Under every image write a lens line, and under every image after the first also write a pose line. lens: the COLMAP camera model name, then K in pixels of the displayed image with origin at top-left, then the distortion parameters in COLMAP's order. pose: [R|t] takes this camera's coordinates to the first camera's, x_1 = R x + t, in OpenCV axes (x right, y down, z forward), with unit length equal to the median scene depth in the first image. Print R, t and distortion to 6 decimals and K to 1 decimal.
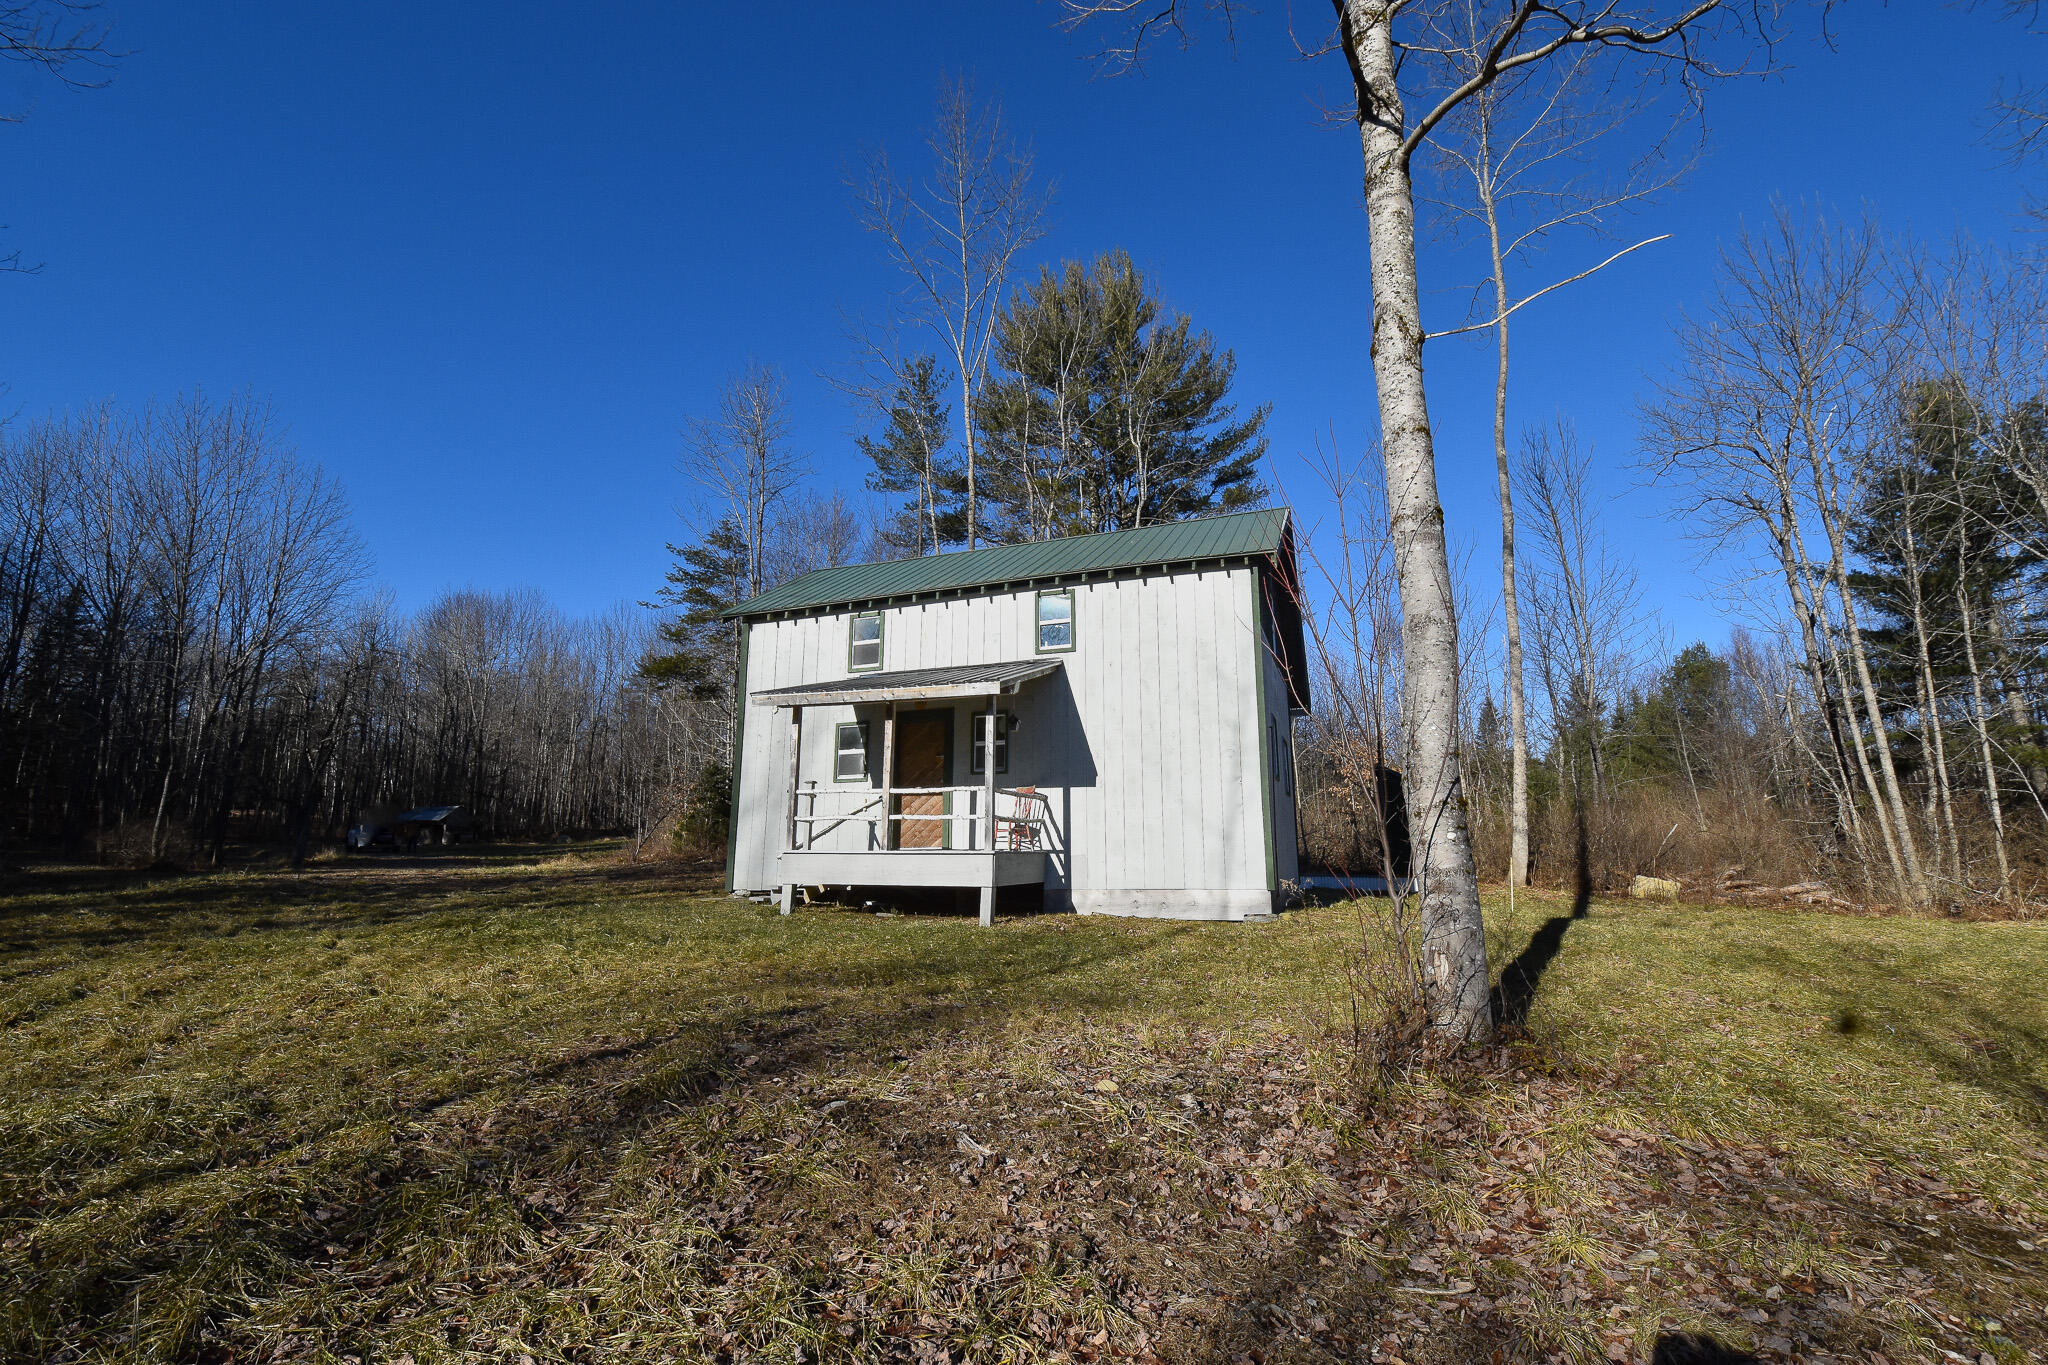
lens RADIAL K [[896.2, 0, 1029.8], [0, 896.2, 686.6], [0, 0, 1]] dist [0.001216, -0.014979]
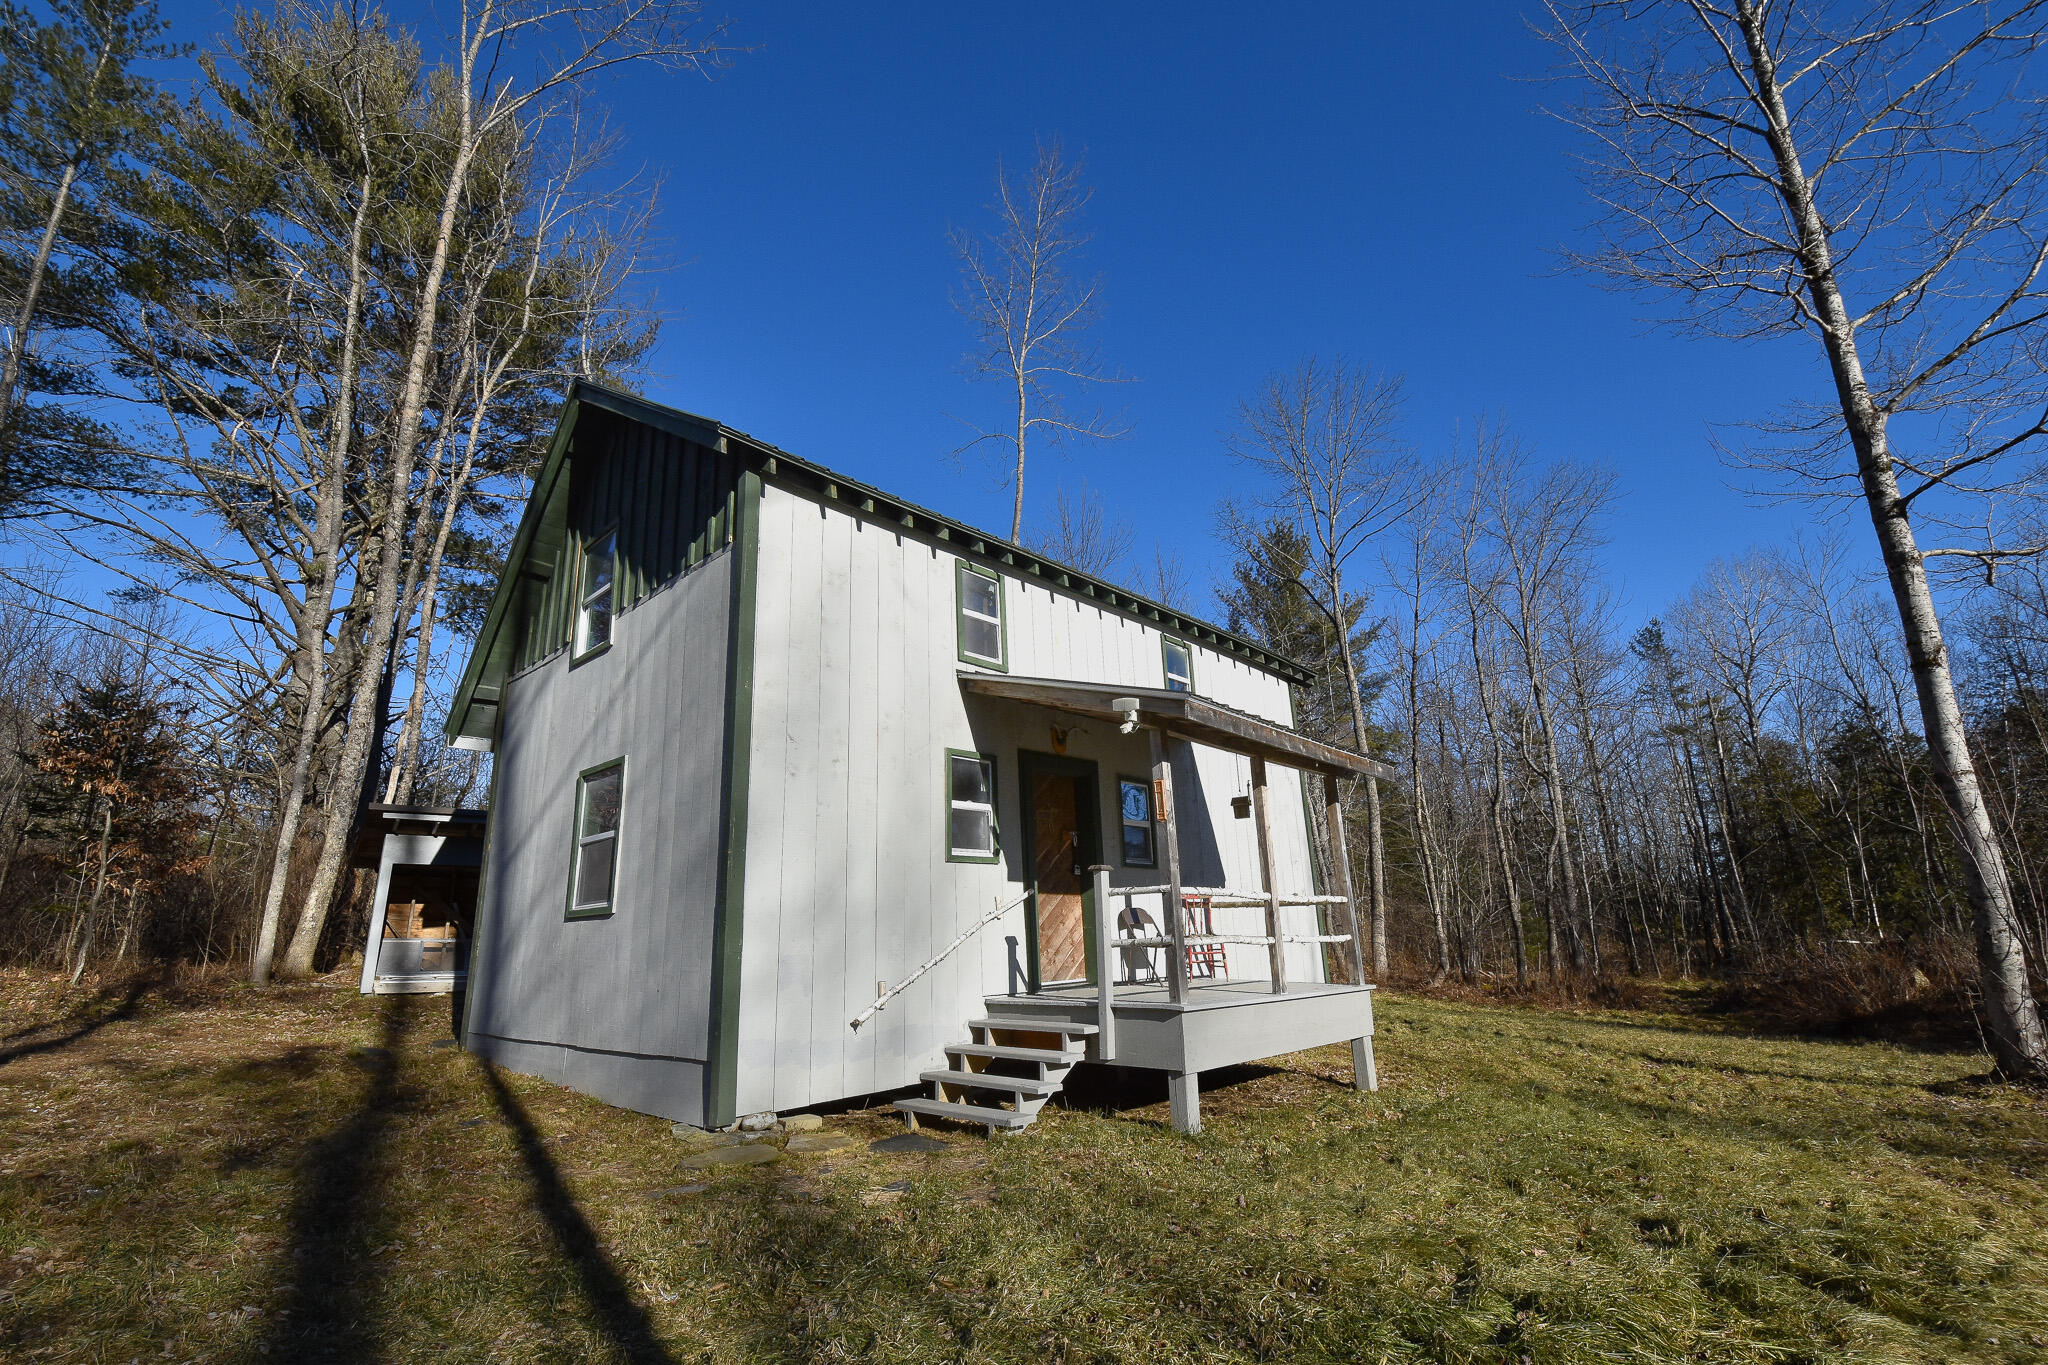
lens RADIAL K [[896.2, 0, 1029.8], [0, 896.2, 686.6], [0, 0, 1]] dist [0.001216, -0.014979]
pose [[0.381550, 0.235214, 0.893920, -0.701007], [-0.162570, 0.969083, -0.185602, 0.099278], [-0.909940, -0.074508, 0.407993, 0.764108]]
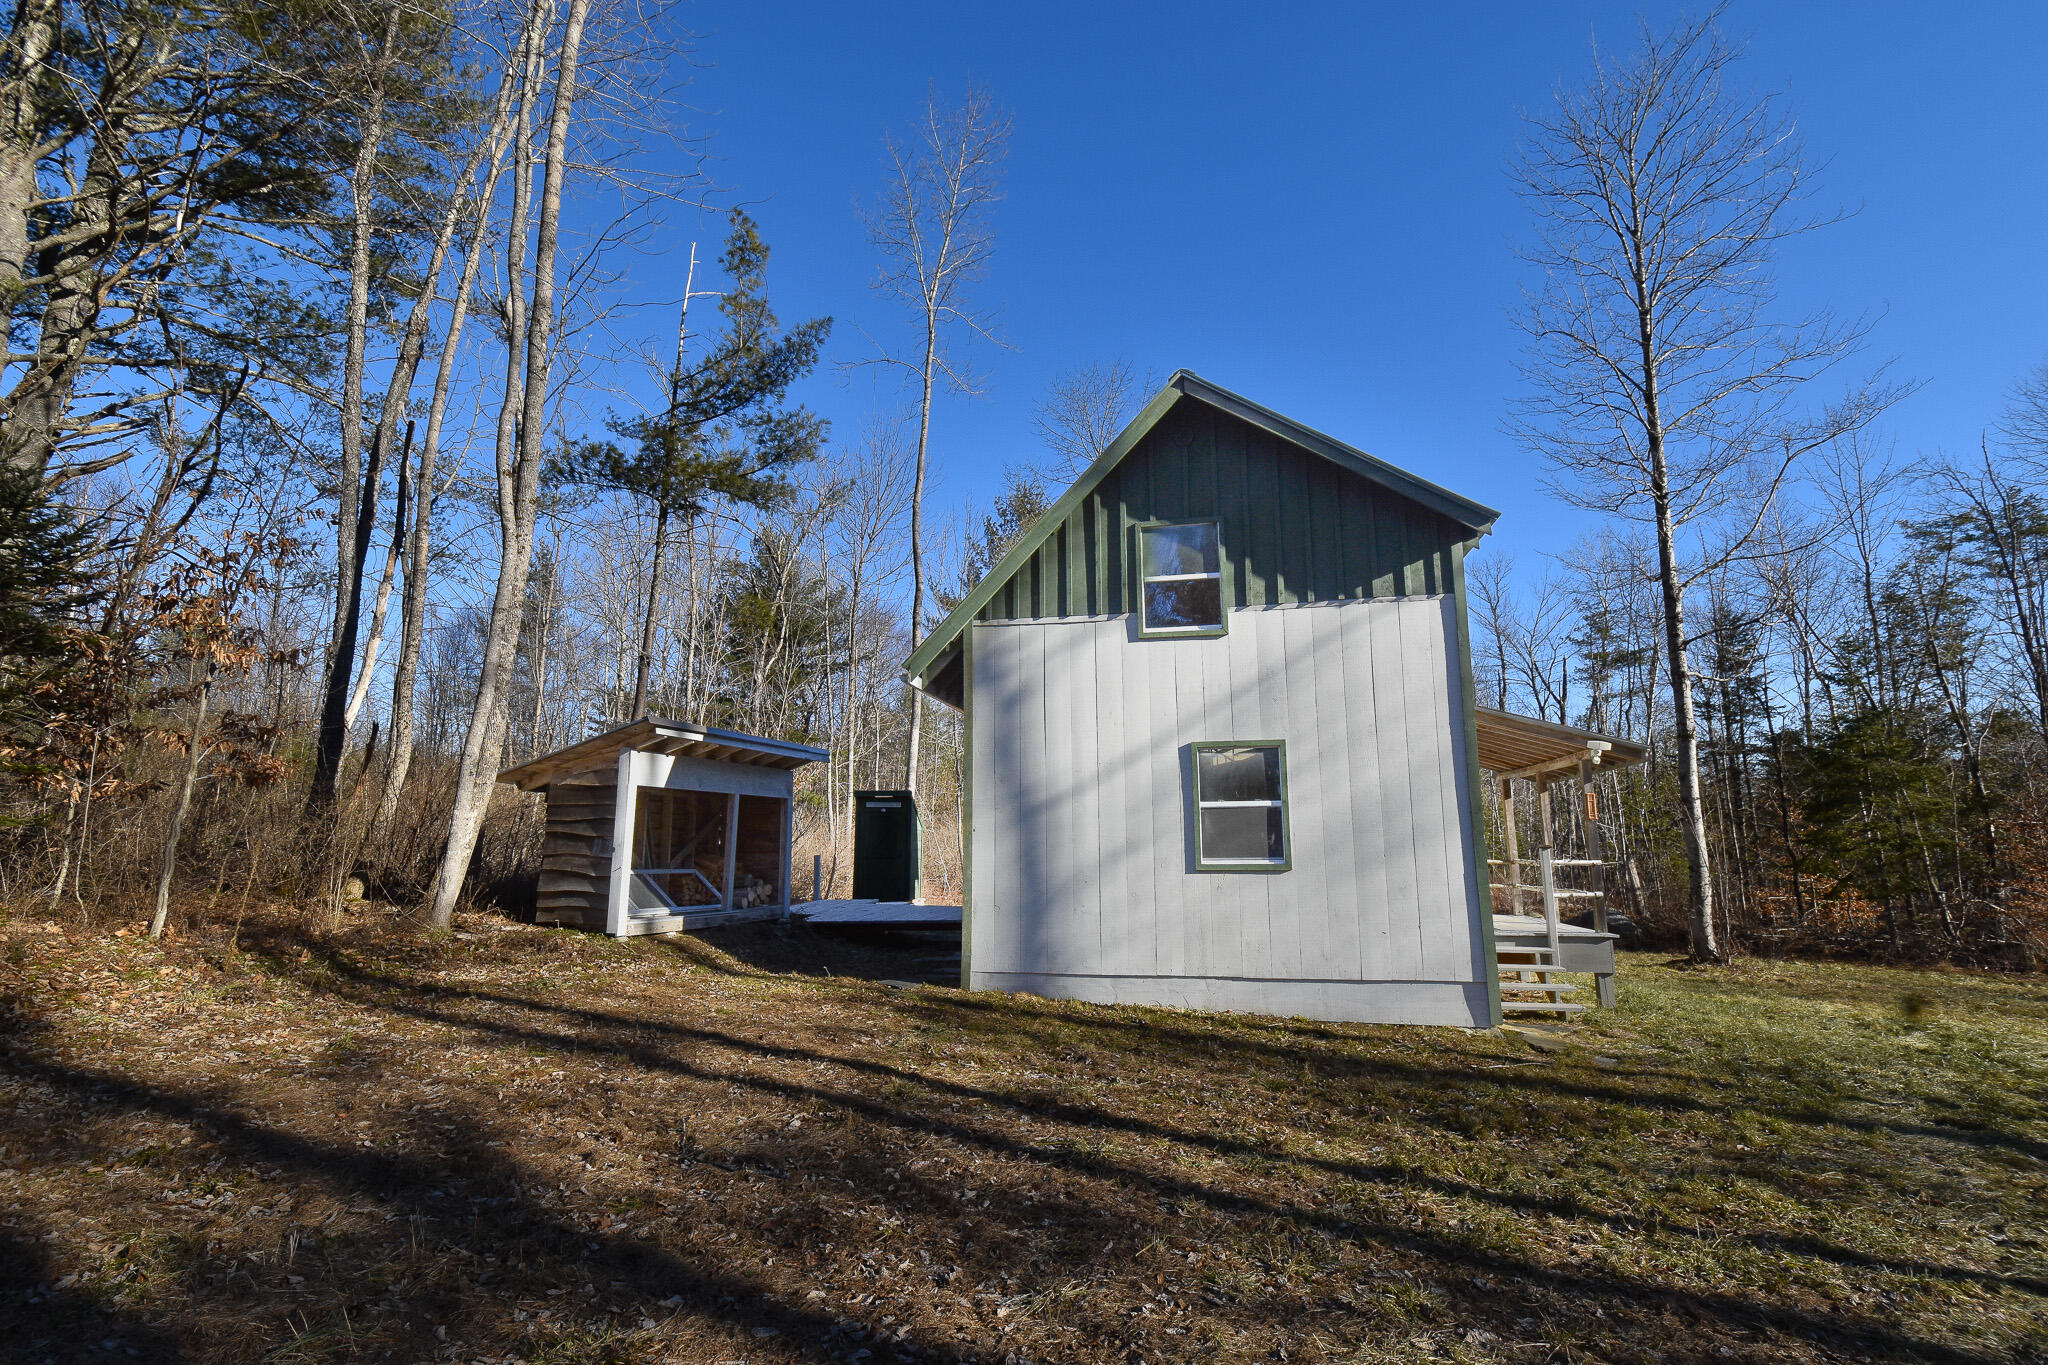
lens RADIAL K [[896.2, 0, 1029.8], [0, 896.2, 686.6], [0, 0, 1]] dist [0.001216, -0.014979]
pose [[-0.158037, 0.168839, 0.972891, -0.906386], [-0.202146, 0.958874, -0.199244, 0.209185], [-0.966520, -0.228154, -0.117407, 1.463662]]
